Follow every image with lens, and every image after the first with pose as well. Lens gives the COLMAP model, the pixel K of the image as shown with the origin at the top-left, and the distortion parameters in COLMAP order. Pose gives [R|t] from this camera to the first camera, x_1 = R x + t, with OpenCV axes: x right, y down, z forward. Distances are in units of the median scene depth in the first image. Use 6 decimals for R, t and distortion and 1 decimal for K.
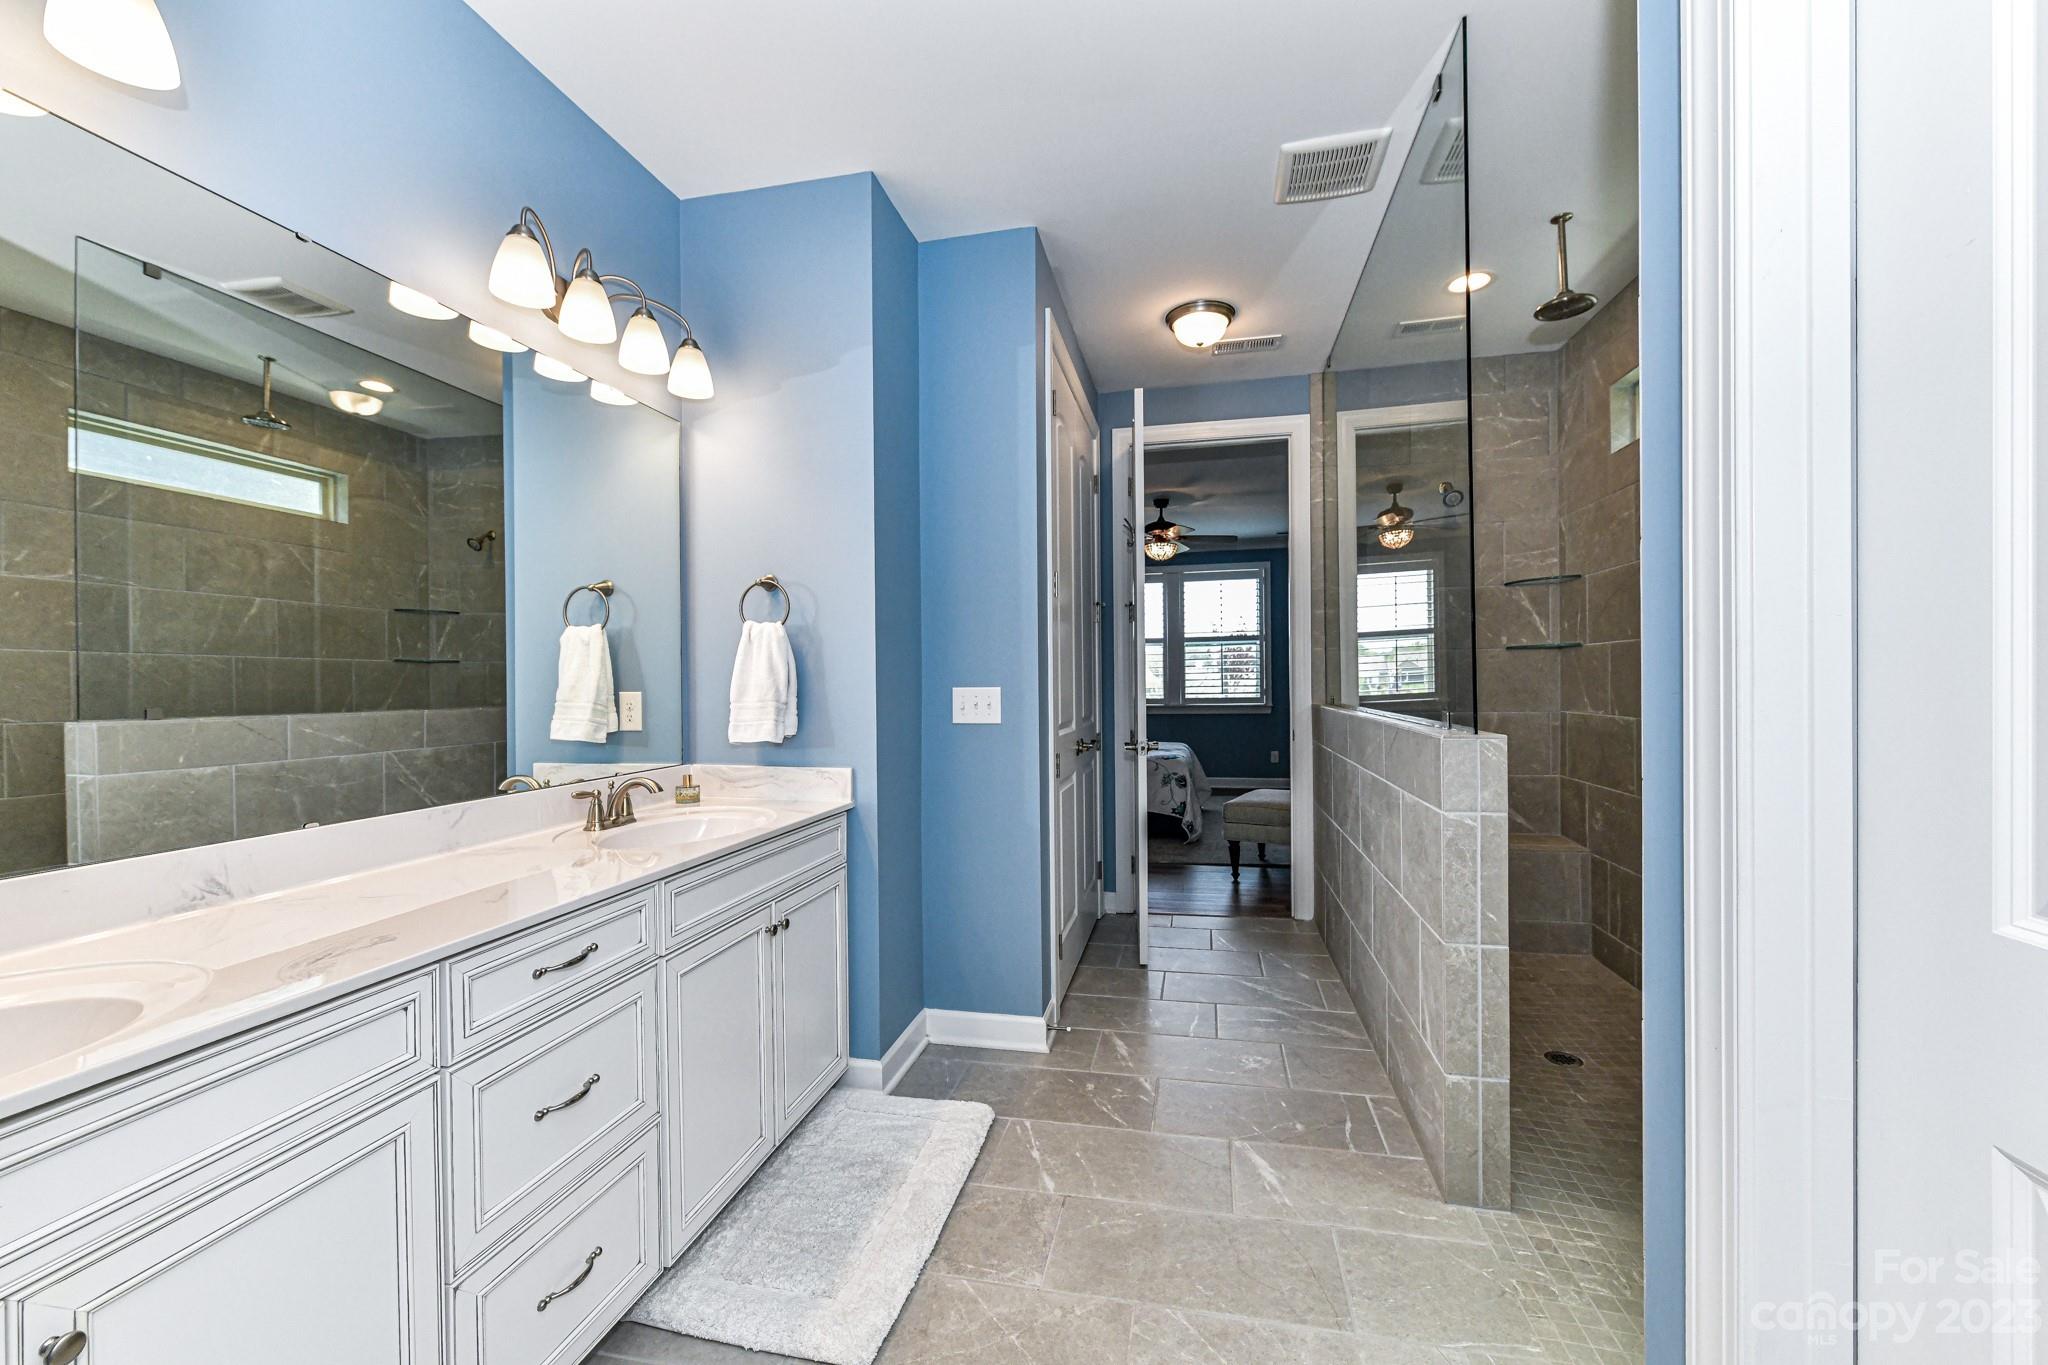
lens RADIAL K [[807.3, 0, 1019.4], [0, 807.3, 688.1], [0, 0, 1]] dist [0.006947, -0.003123]
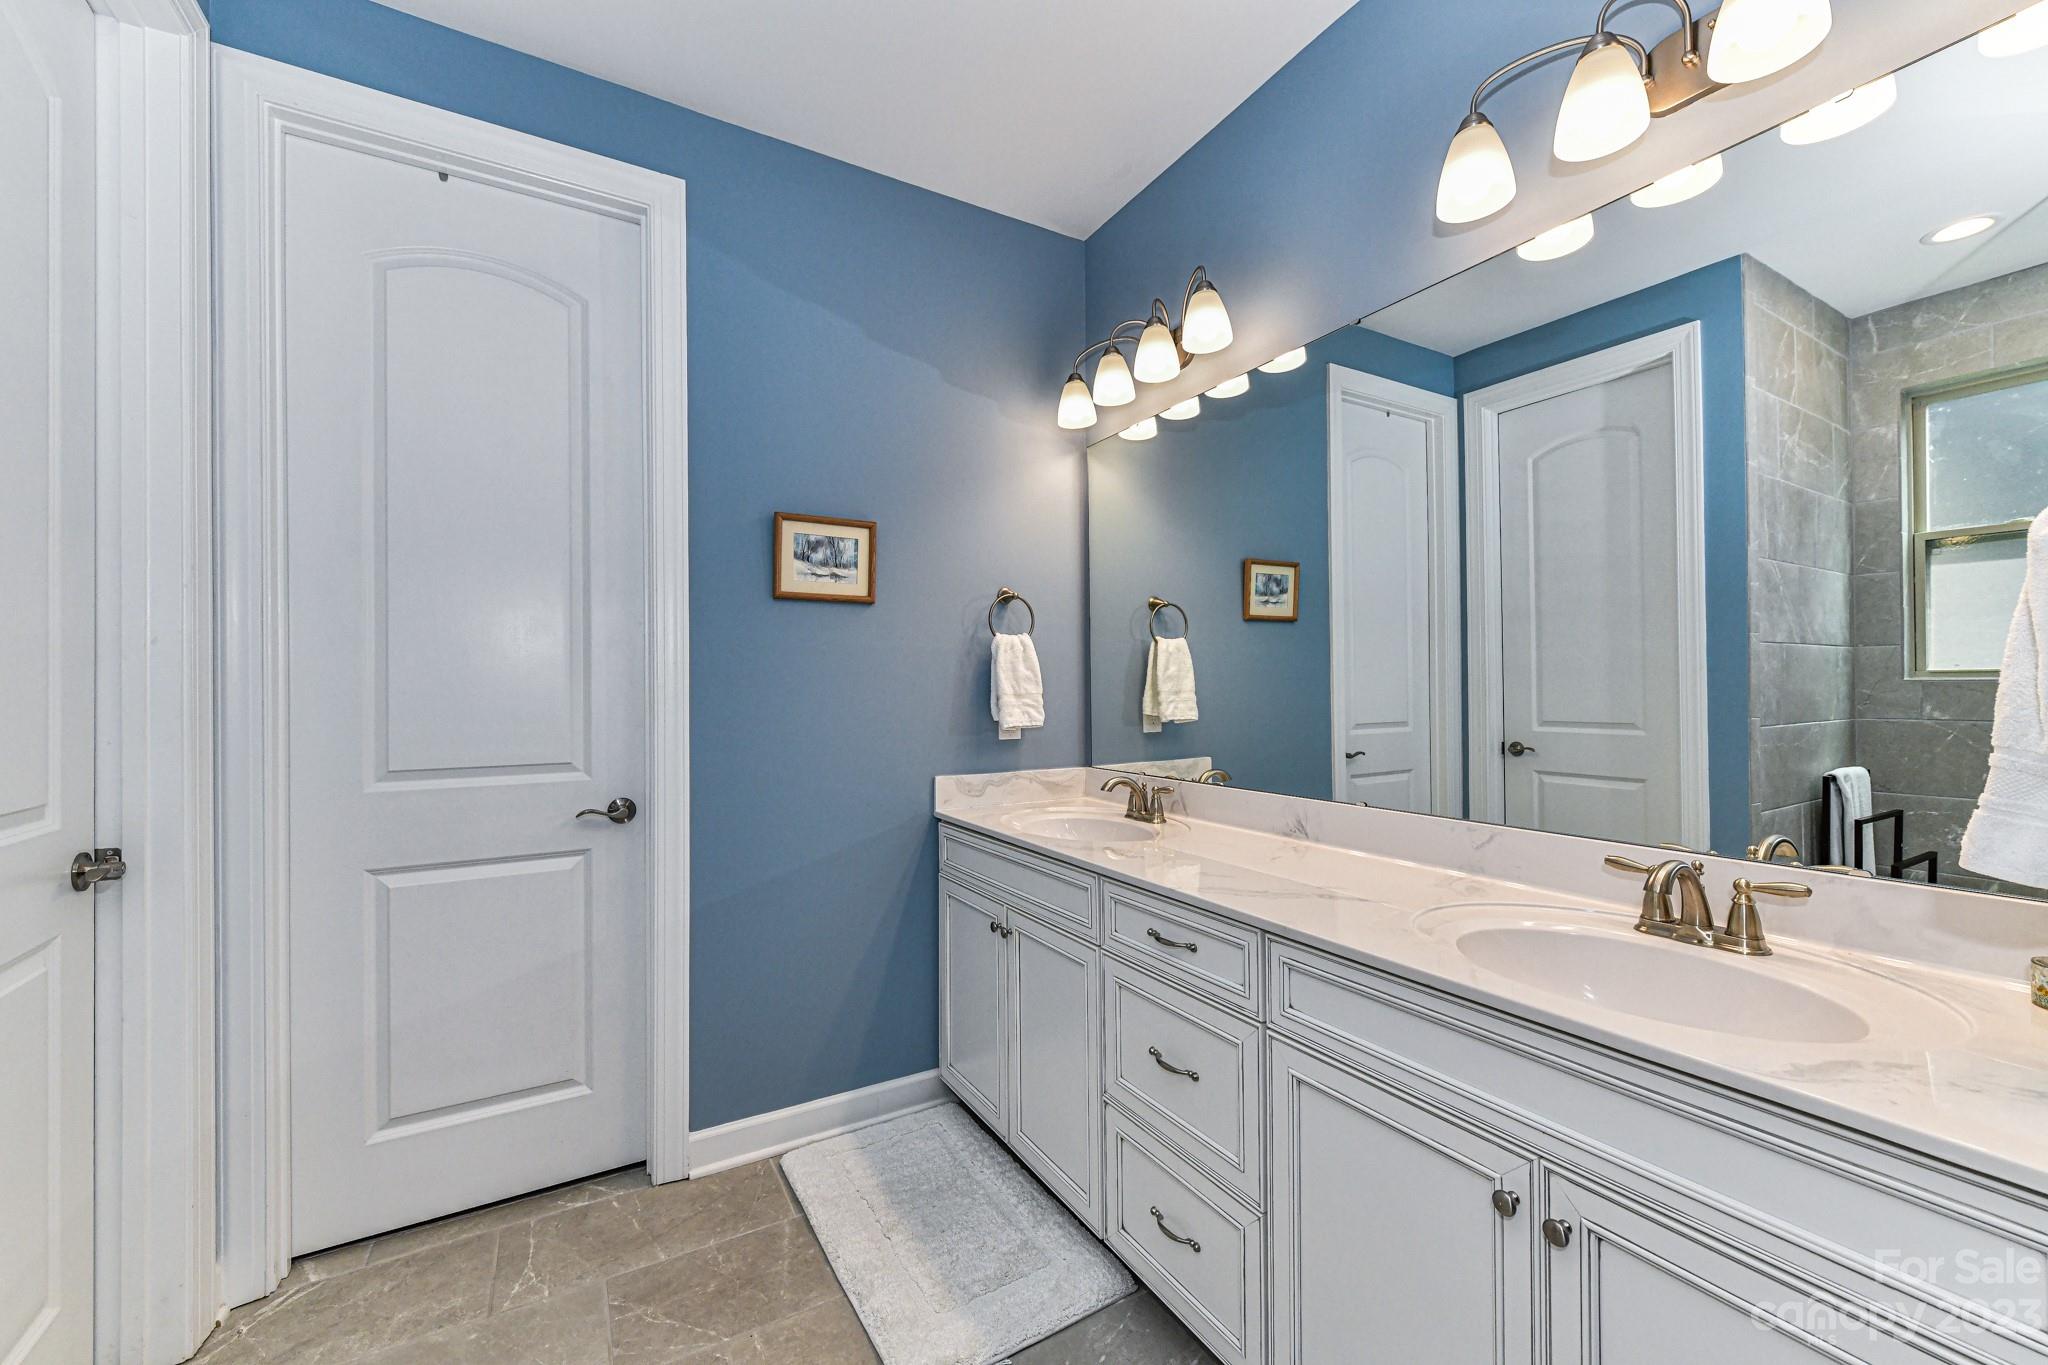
lens RADIAL K [[807.3, 0, 1014.1], [0, 807.3, 681.7], [0, 0, 1]] dist [0.006947, -0.003123]
pose [[-0.741800, 0.009931, -0.670547, 0.333699], [0.010227, 0.999942, 0.003495, -0.023532], [0.670543, -0.004265, -0.741859, 1.649718]]
